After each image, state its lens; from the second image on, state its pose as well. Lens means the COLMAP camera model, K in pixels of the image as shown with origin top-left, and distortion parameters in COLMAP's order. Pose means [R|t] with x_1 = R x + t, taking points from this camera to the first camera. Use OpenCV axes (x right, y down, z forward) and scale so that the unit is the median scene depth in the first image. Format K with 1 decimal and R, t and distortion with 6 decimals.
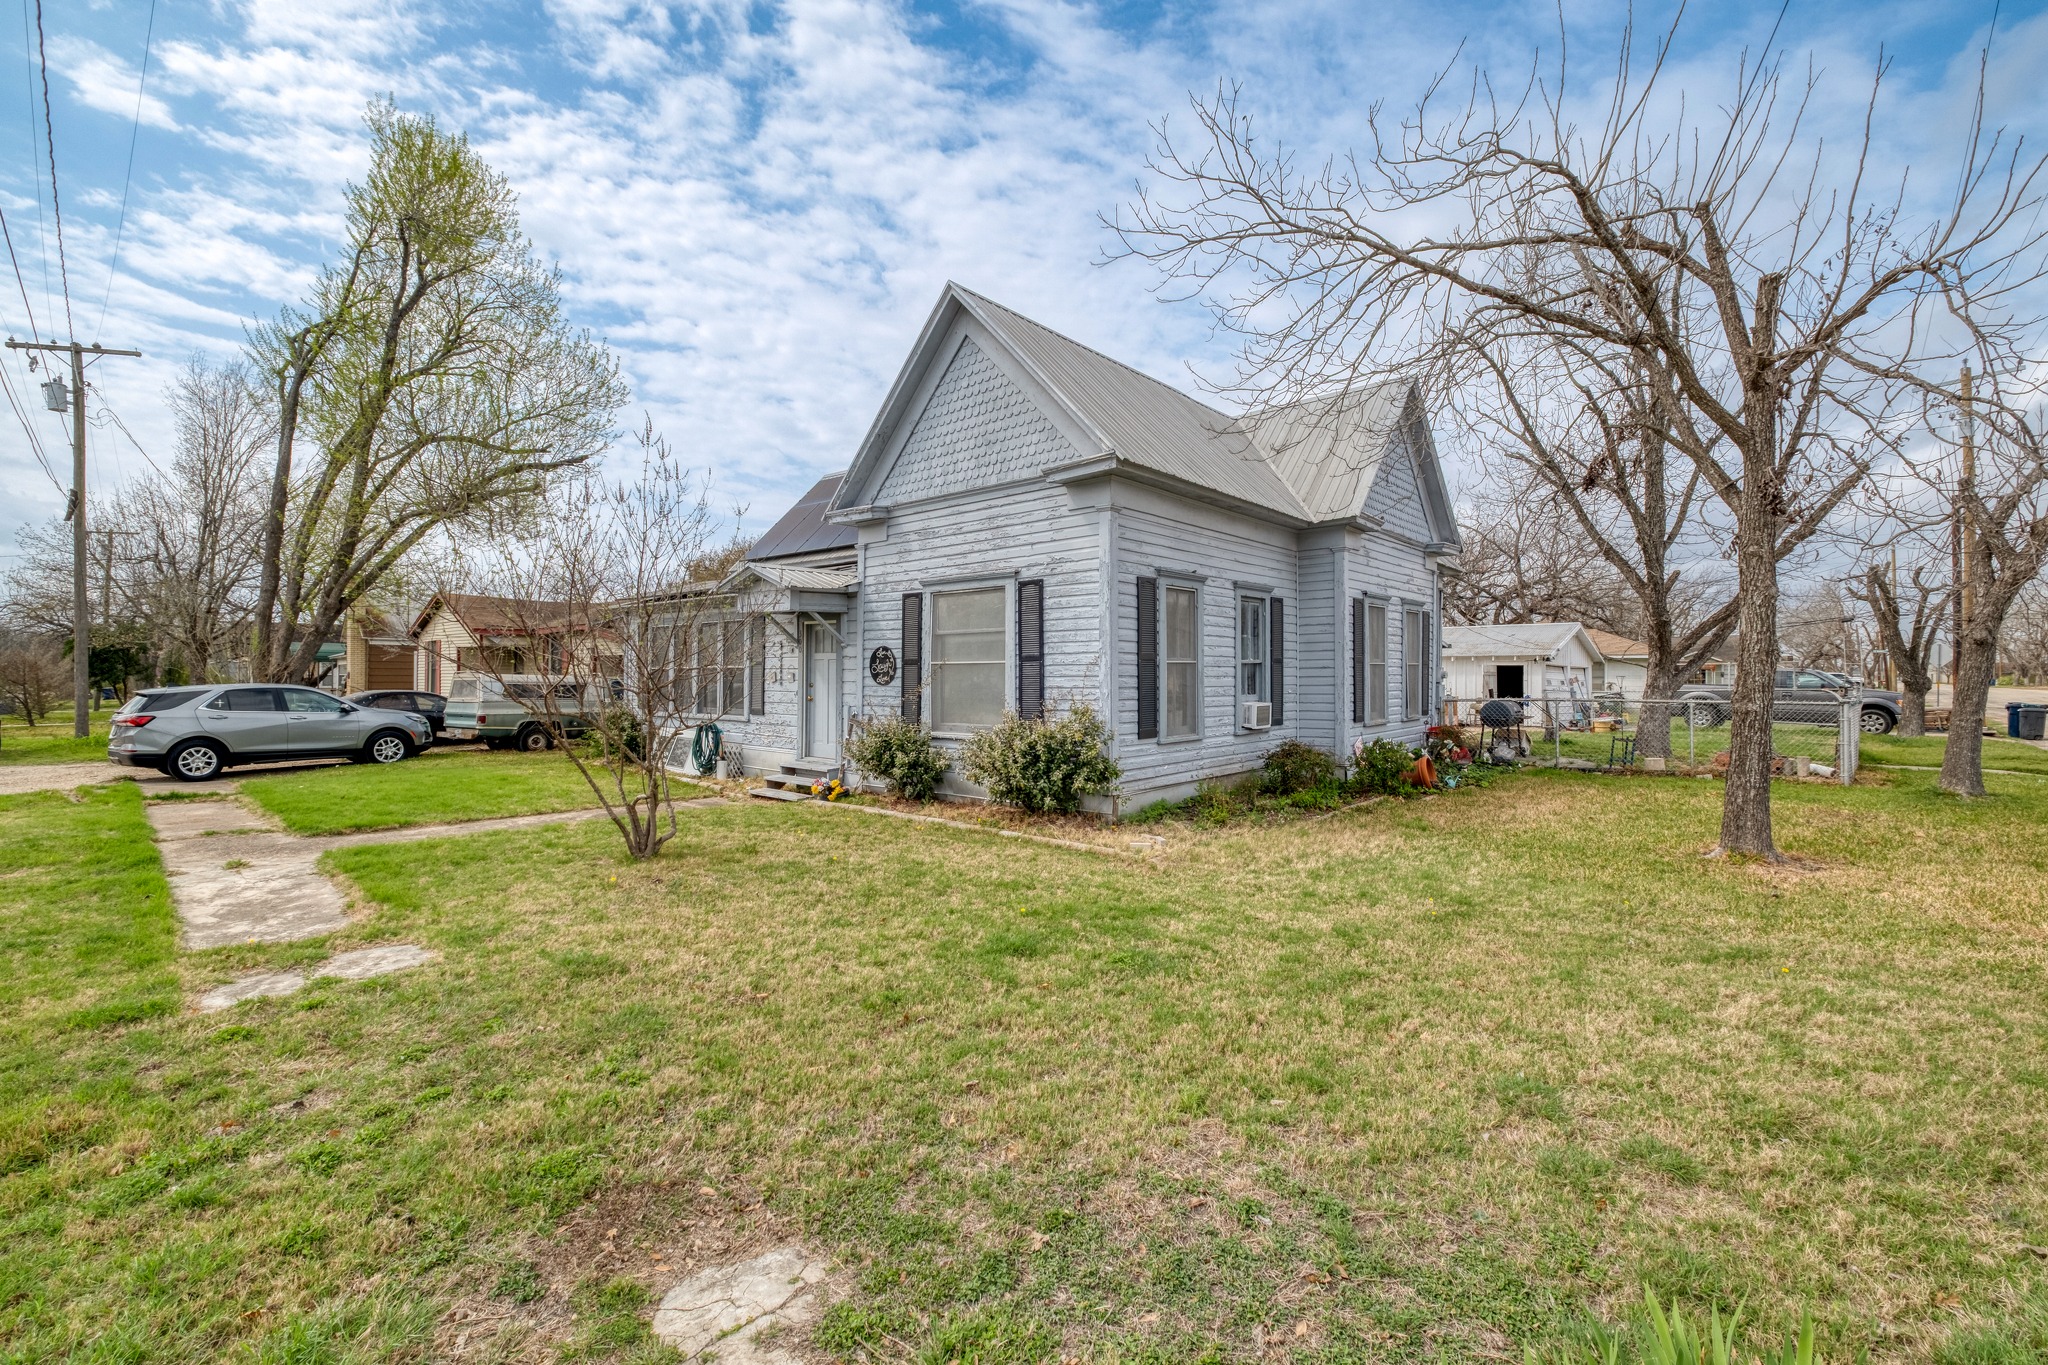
lens RADIAL K [[880.2, 0, 1031.6], [0, 880.2, 673.8], [0, 0, 1]] dist [-0.002662, -0.000605]
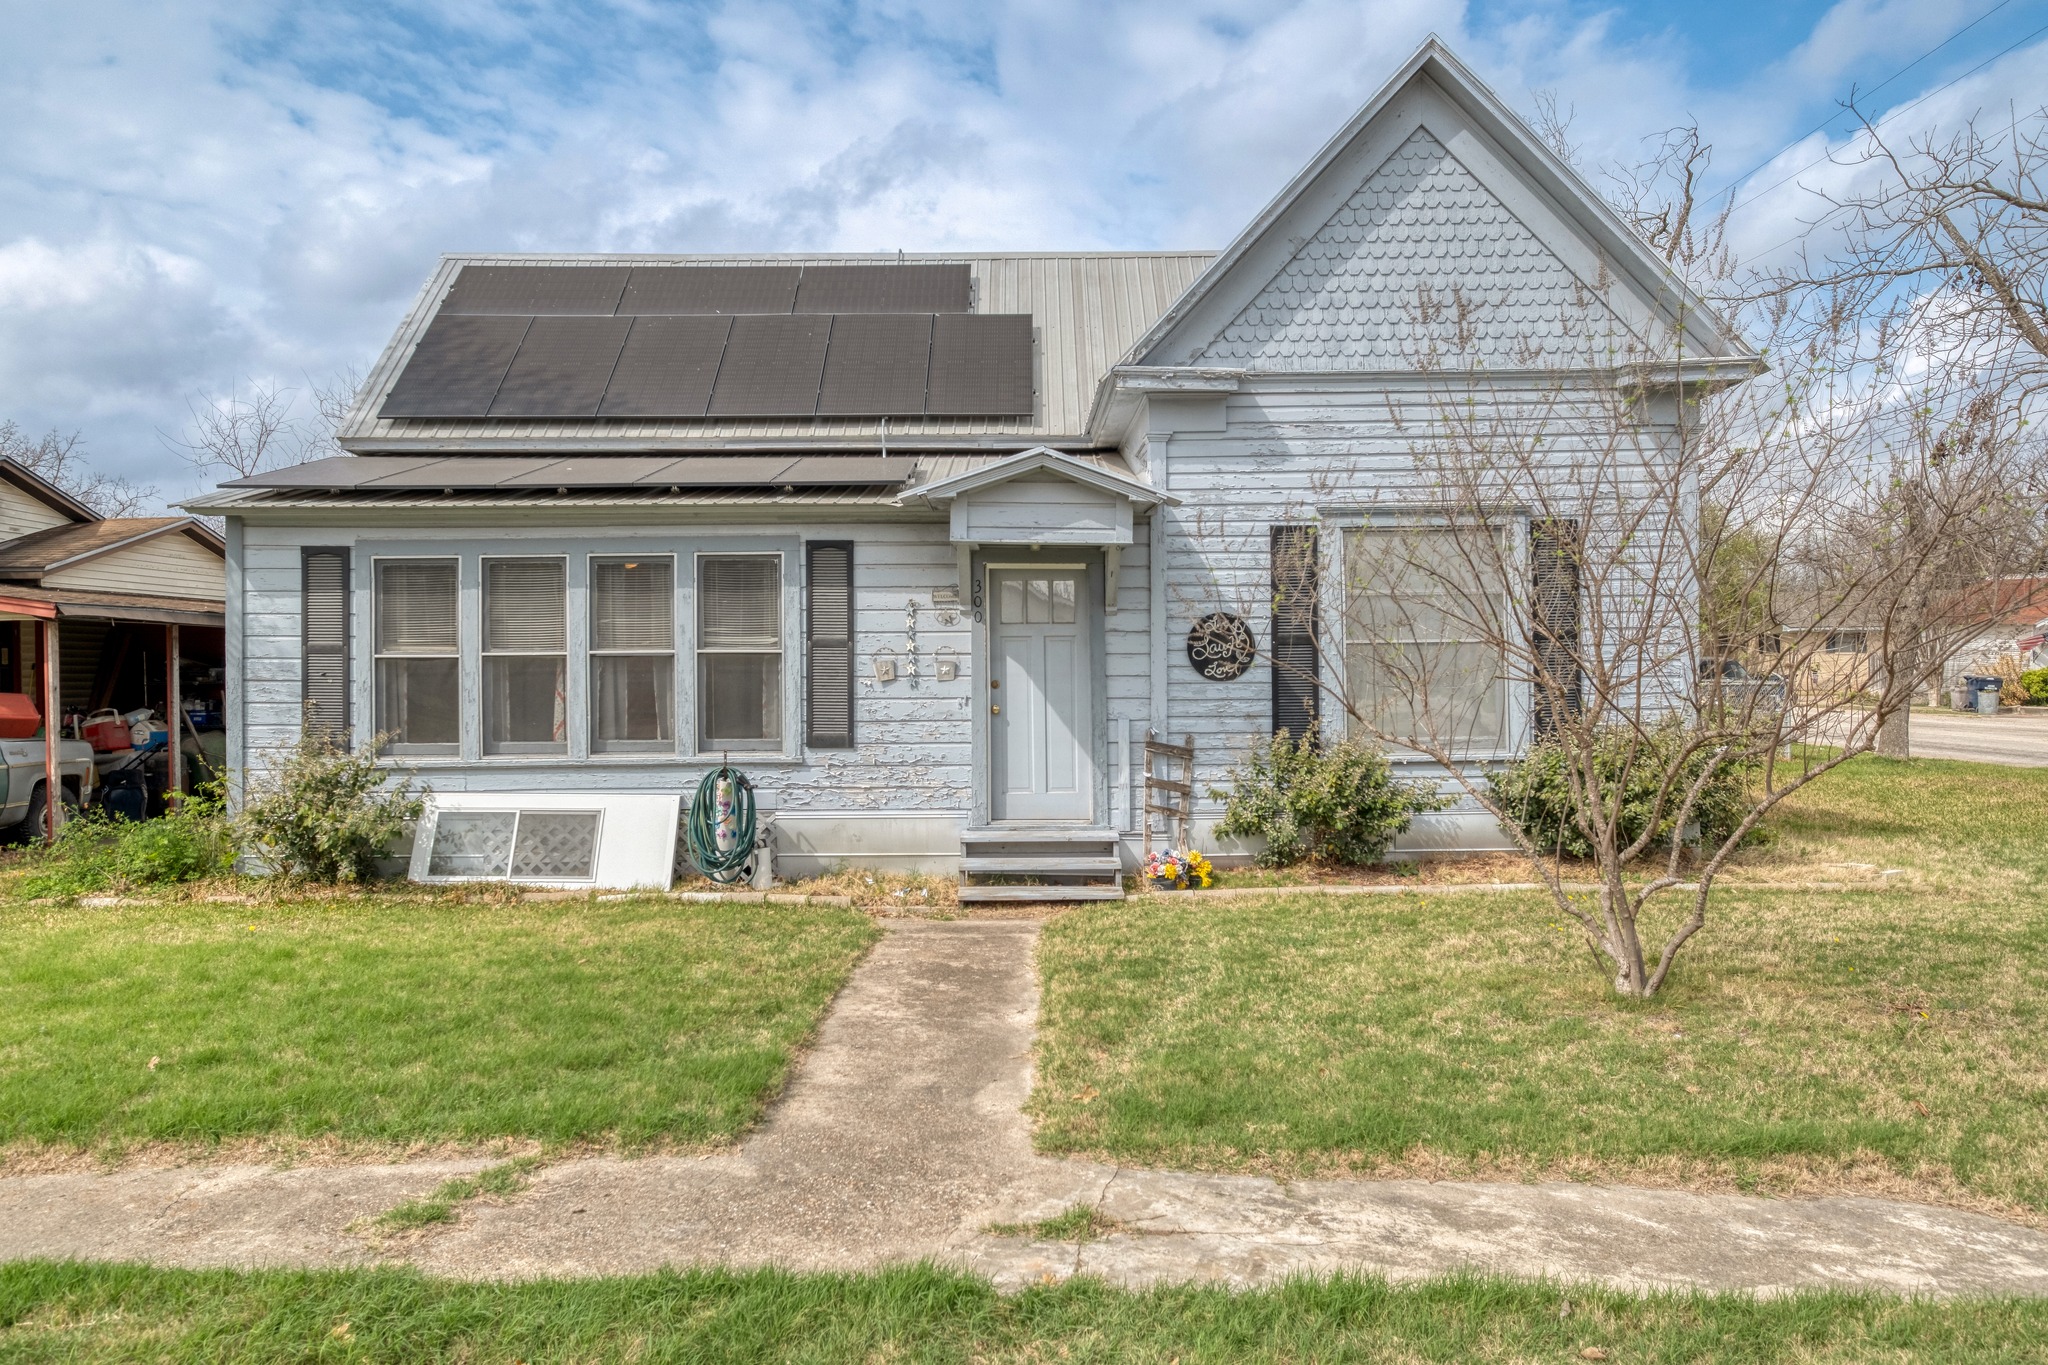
lens RADIAL K [[880.2, 0, 1031.6], [0, 880.2, 673.8], [0, 0, 1]] dist [-0.002662, -0.000605]
pose [[0.750475, -0.017043, 0.660679, -0.648703], [0.011781, 0.999854, 0.012411, -0.000194], [-0.660794, -0.001531, 0.750566, 0.647224]]
